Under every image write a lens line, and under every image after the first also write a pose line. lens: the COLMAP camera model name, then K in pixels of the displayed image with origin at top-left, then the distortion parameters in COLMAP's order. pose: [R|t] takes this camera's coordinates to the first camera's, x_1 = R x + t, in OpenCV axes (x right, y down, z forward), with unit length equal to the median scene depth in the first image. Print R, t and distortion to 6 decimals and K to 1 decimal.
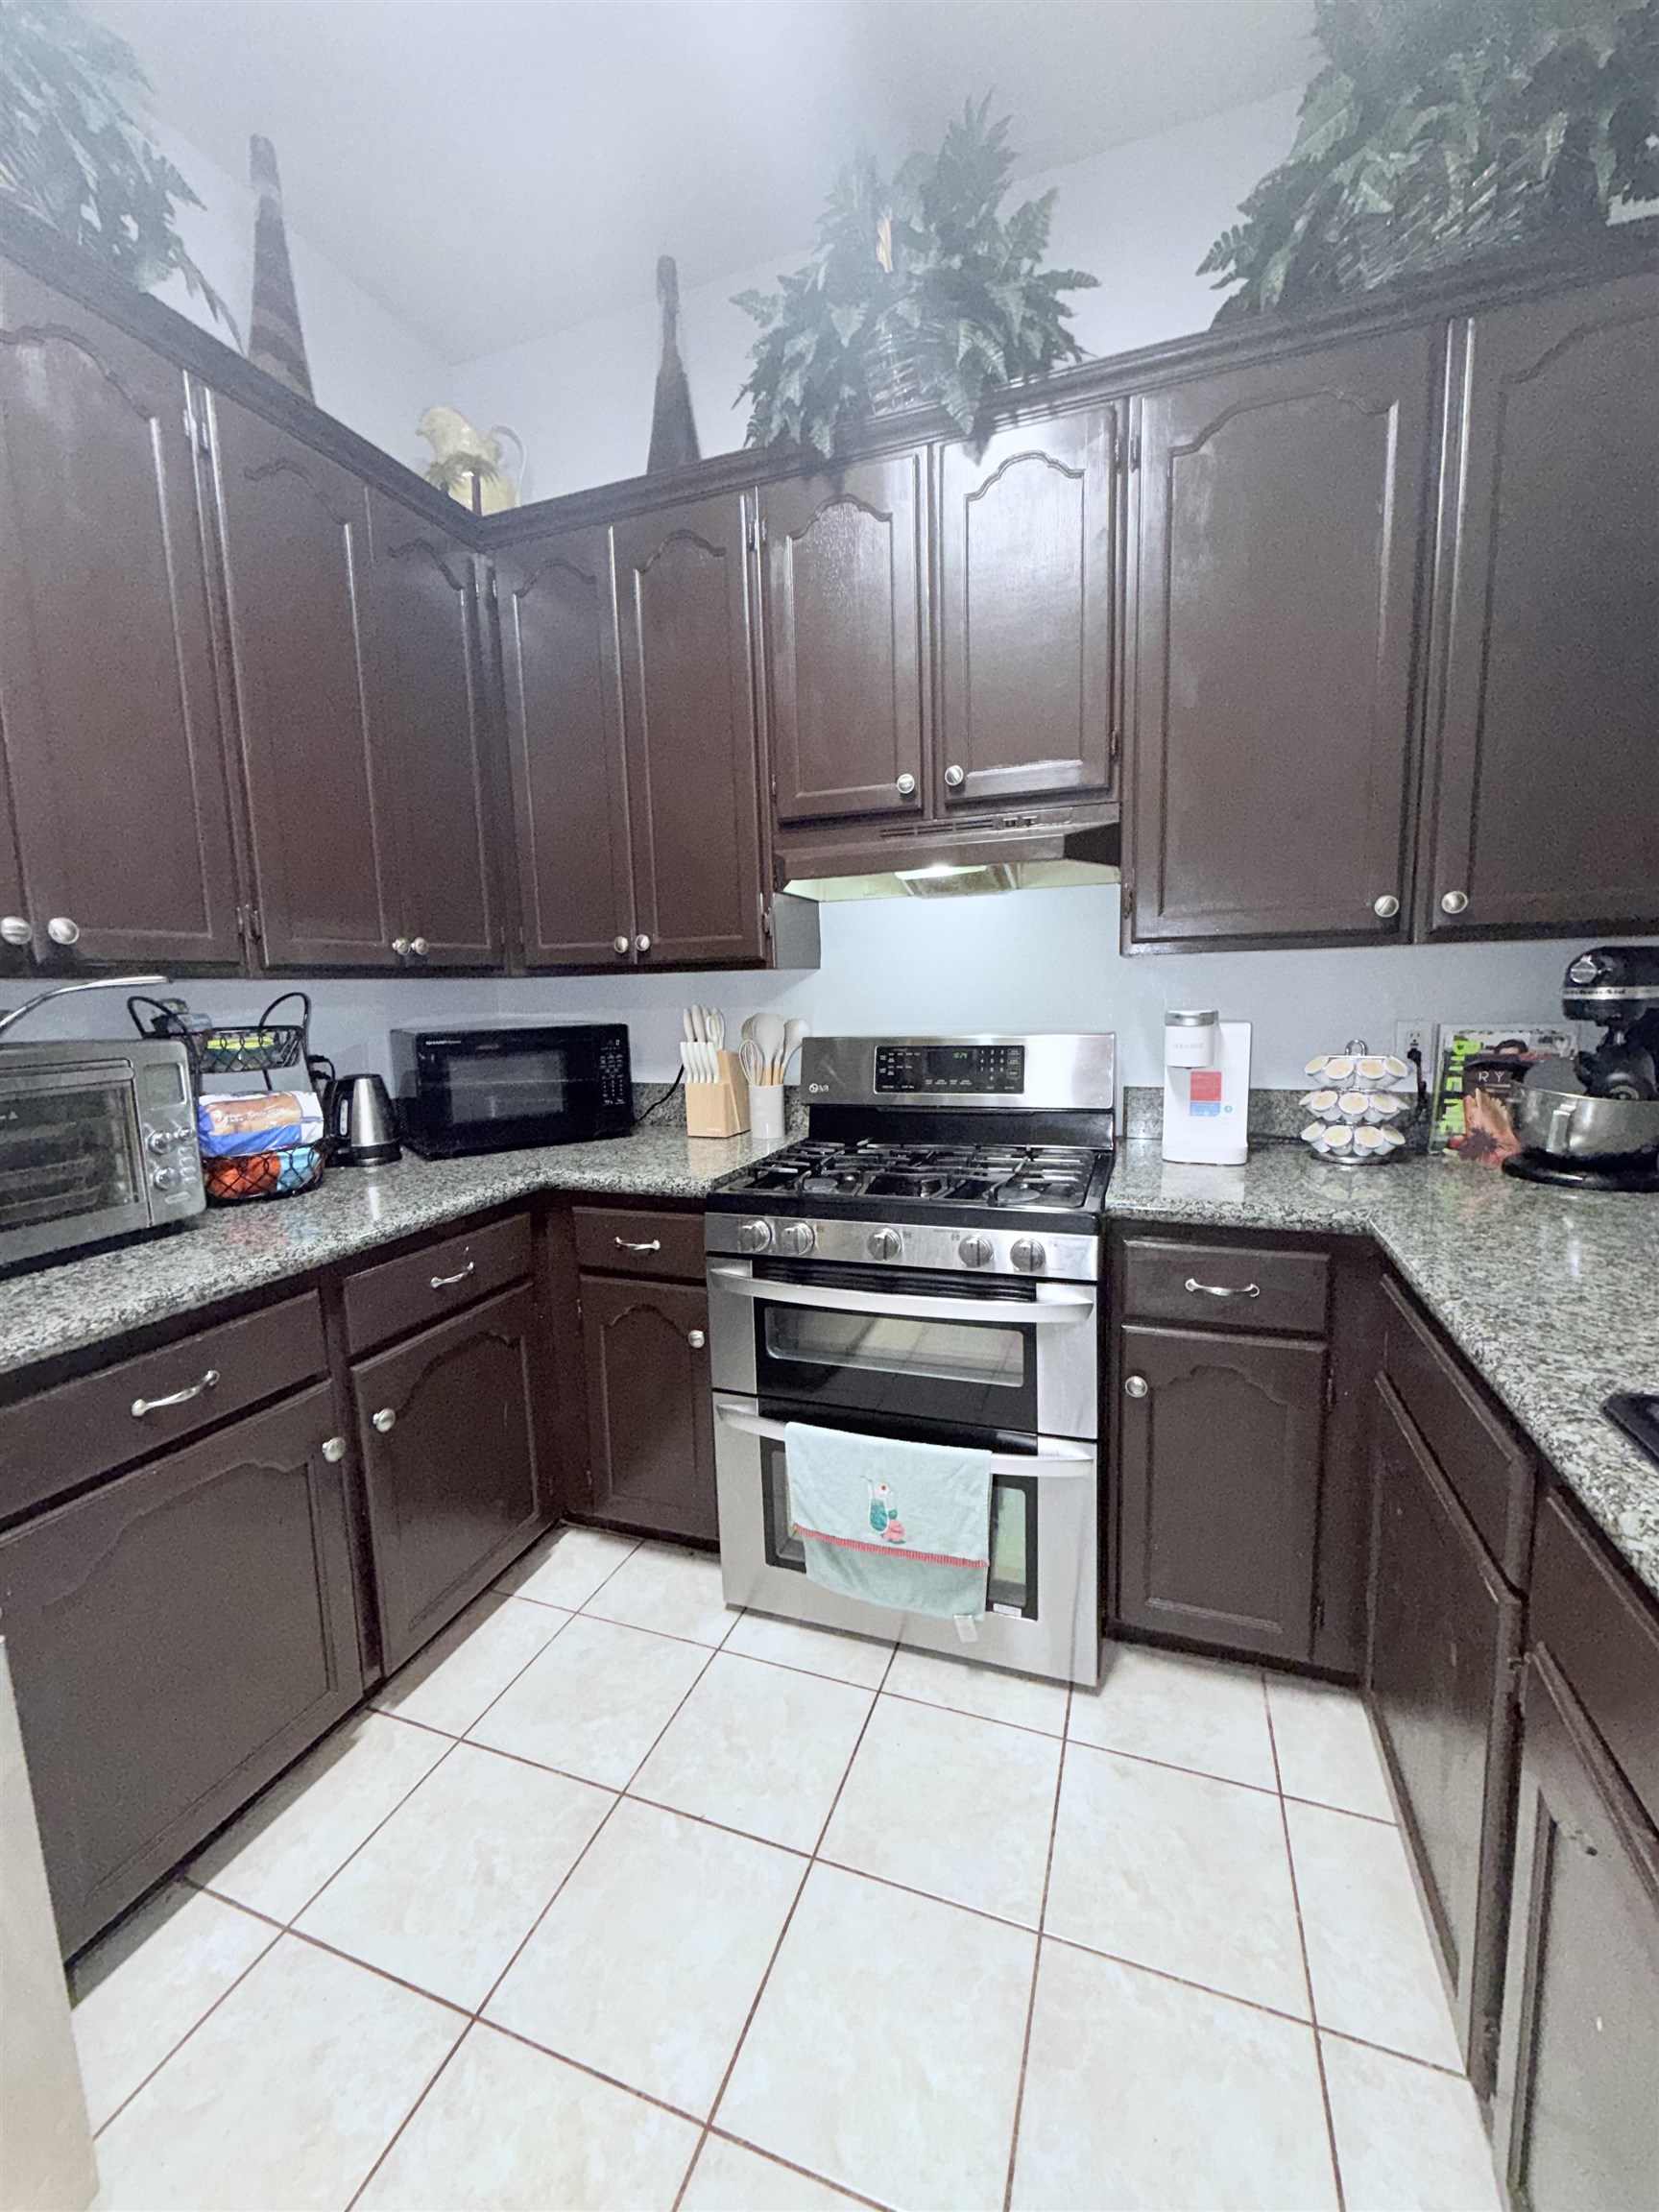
lens RADIAL K [[885.4, 0, 829.5], [0, 885.4, 1103.7], [0, 0, 1]] dist [-0.005299, 0.000789]
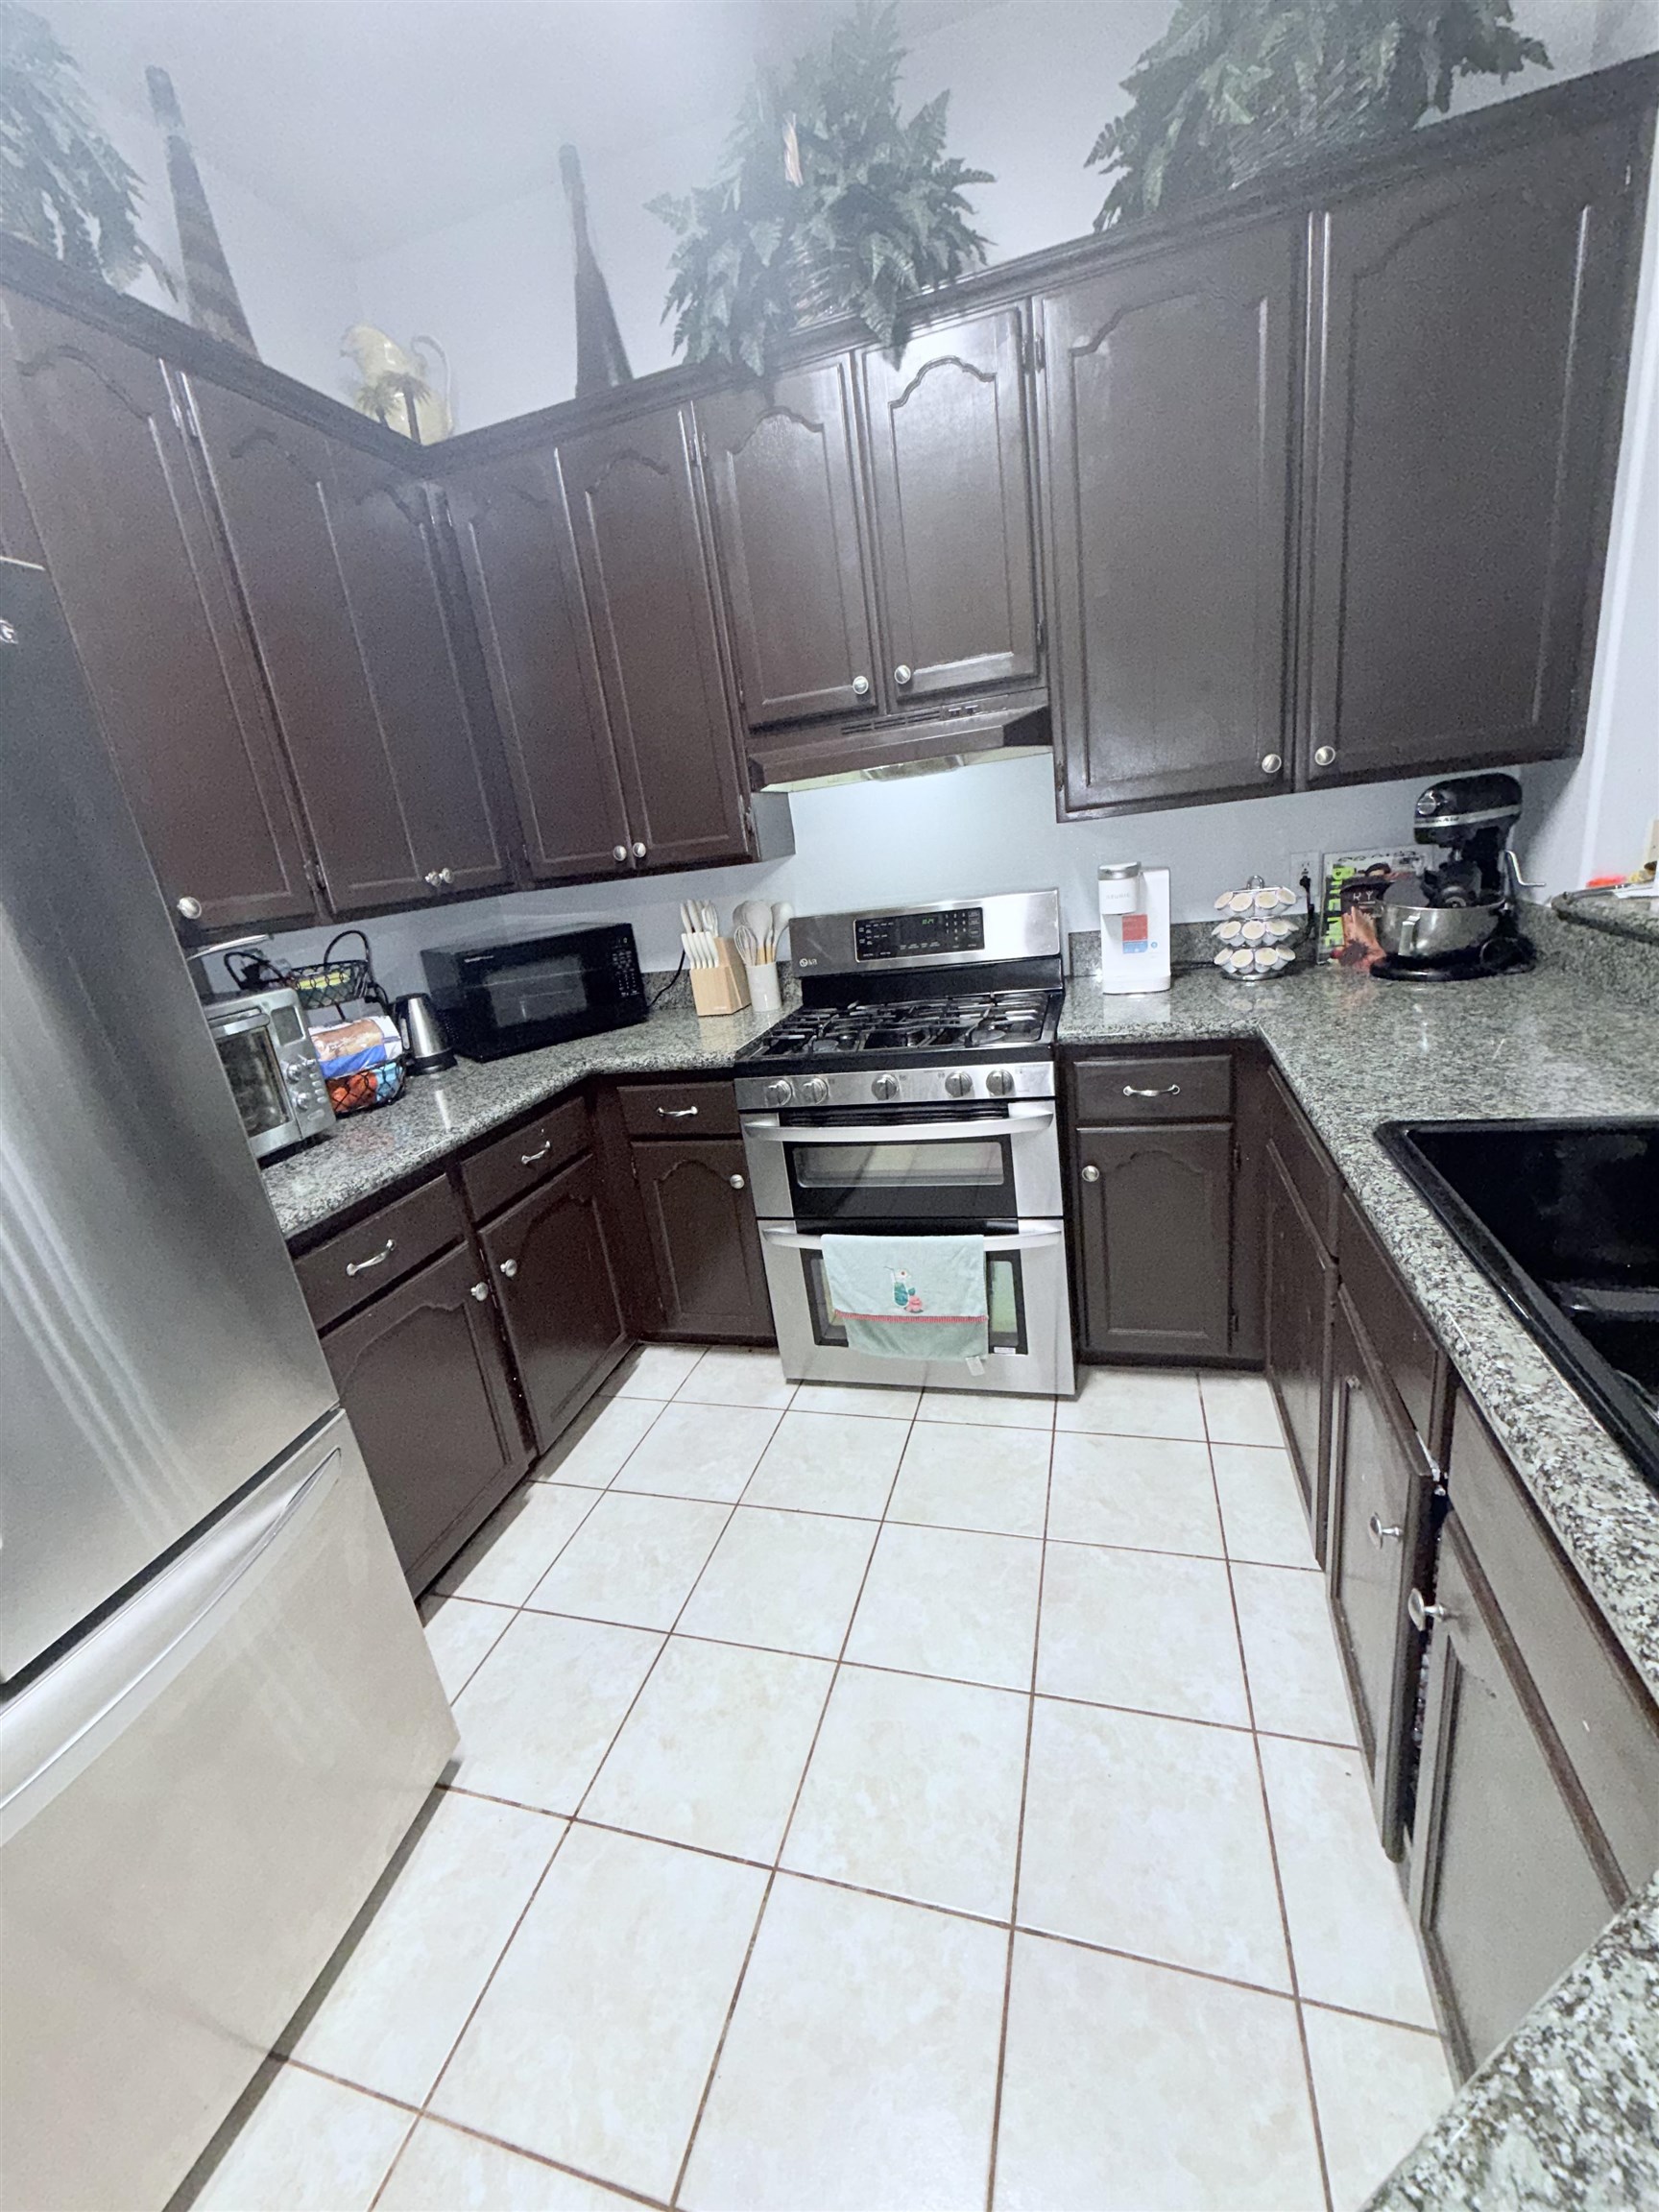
lens RADIAL K [[885.4, 0, 830.2], [0, 885.4, 1106.1], [0, 0, 1]] dist [-0.005299, 0.000789]
pose [[0.992859, -0.114602, 0.033113, -0.056983], [0.107631, 0.980307, 0.165572, -0.028606], [-0.051436, -0.160825, 0.985642, -0.220362]]
